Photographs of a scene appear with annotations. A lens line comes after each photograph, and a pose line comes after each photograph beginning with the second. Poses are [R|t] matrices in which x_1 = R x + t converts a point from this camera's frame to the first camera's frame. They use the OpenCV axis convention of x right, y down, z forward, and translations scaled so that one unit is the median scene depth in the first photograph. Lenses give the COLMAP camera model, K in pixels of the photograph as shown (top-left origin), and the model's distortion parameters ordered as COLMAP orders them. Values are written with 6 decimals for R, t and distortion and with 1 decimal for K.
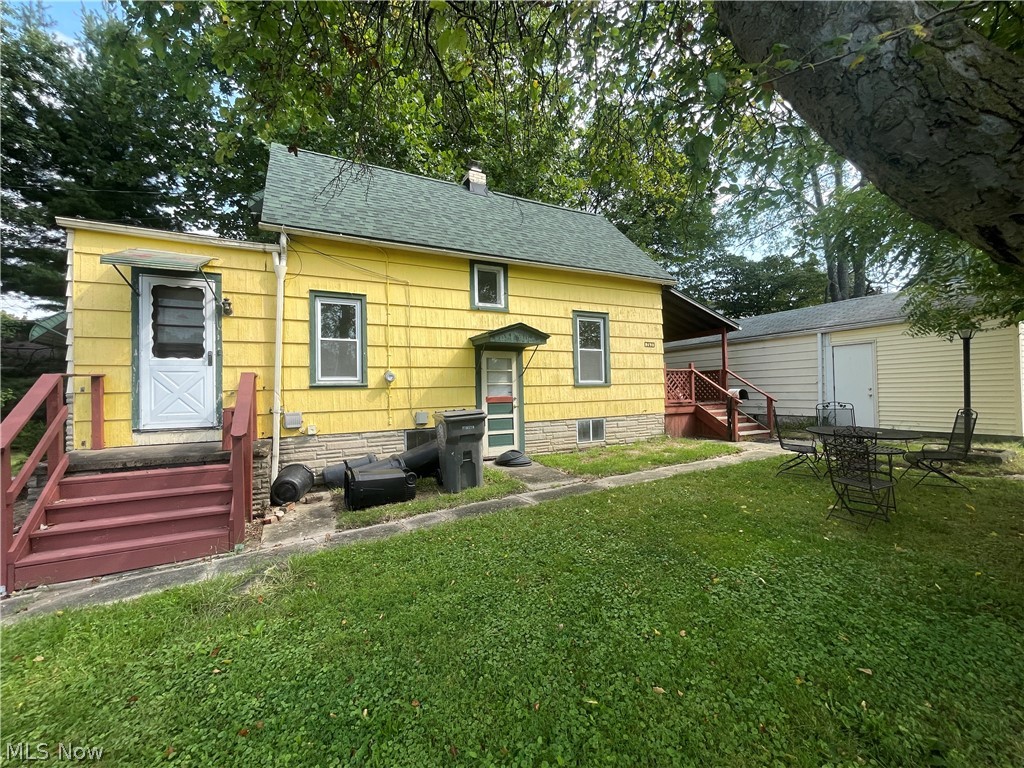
lens RADIAL K [[413.0, 0, 509.5], [0, 413.0, 388.3], [0, 0, 1]] dist [-0.017784, -0.000135]
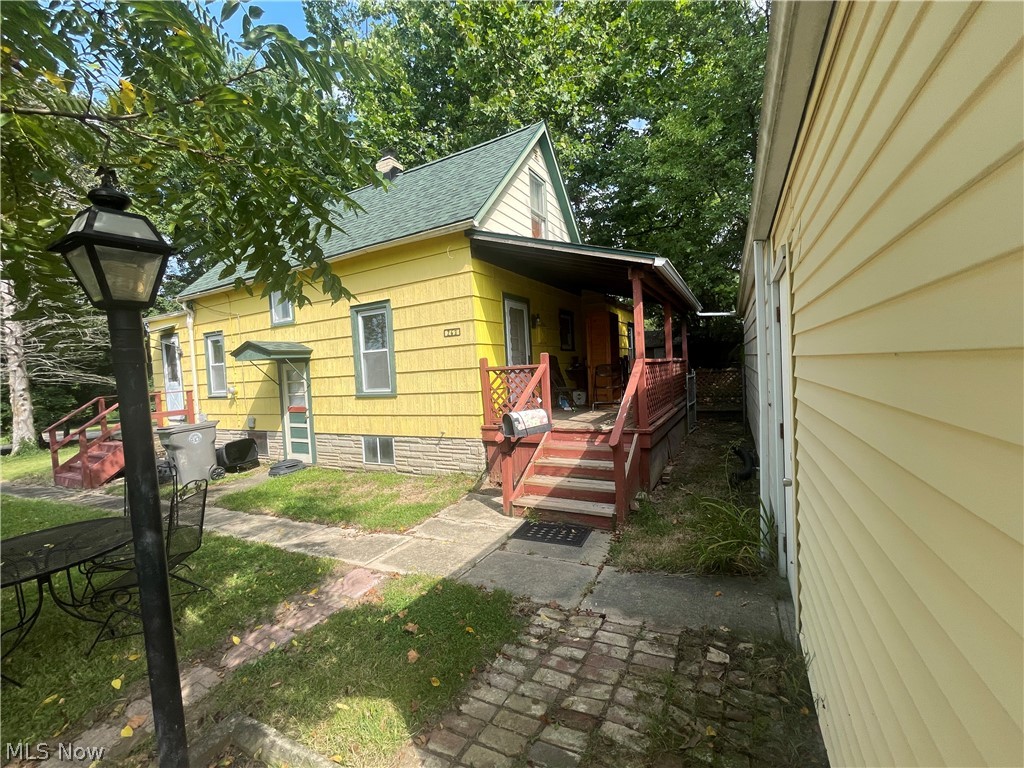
lens RADIAL K [[413.0, 0, 513.8], [0, 413.0, 391.0], [0, 0, 1]] dist [-0.017784, -0.000135]
pose [[0.573590, 0.036932, -0.818309, 1.116109], [0.049306, 0.995615, 0.079495, -0.073579], [0.817657, -0.085945, 0.569254, 0.839870]]
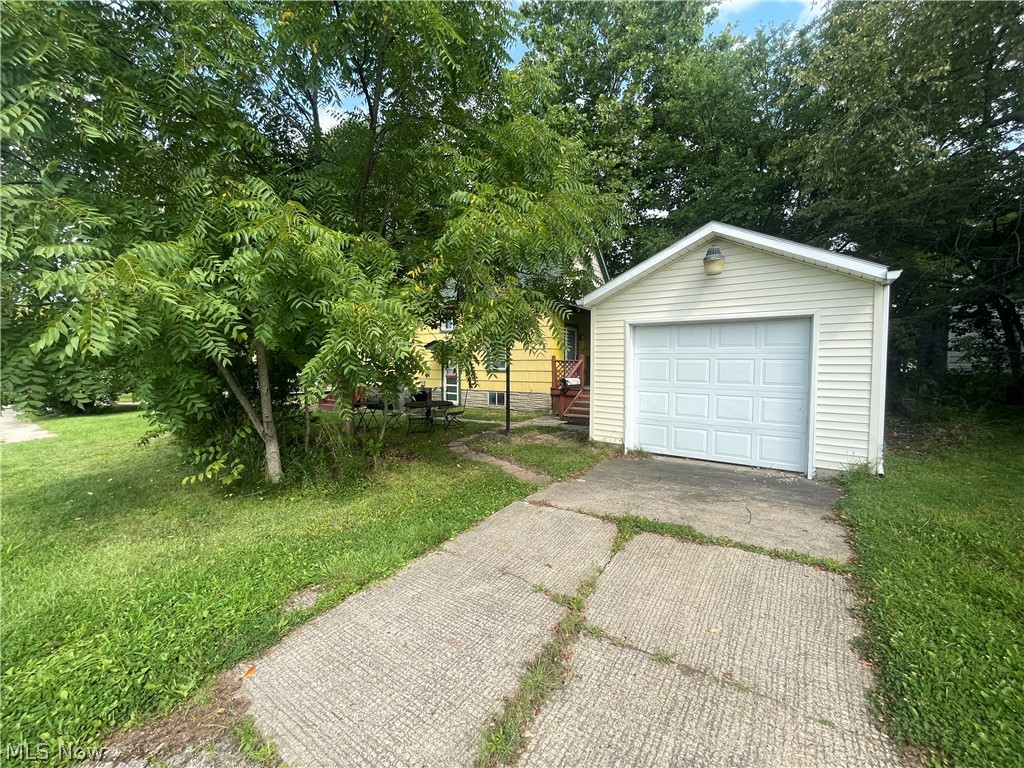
lens RADIAL K [[413.0, 0, 512.6], [0, 413.0, 386.4], [0, 0, 1]] dist [-0.017784, -0.000135]
pose [[0.455458, 0.068408, -0.887625, 1.831074], [-0.004740, 0.997216, 0.074421, -0.075345], [0.890245, -0.029688, 0.454514, 0.349360]]
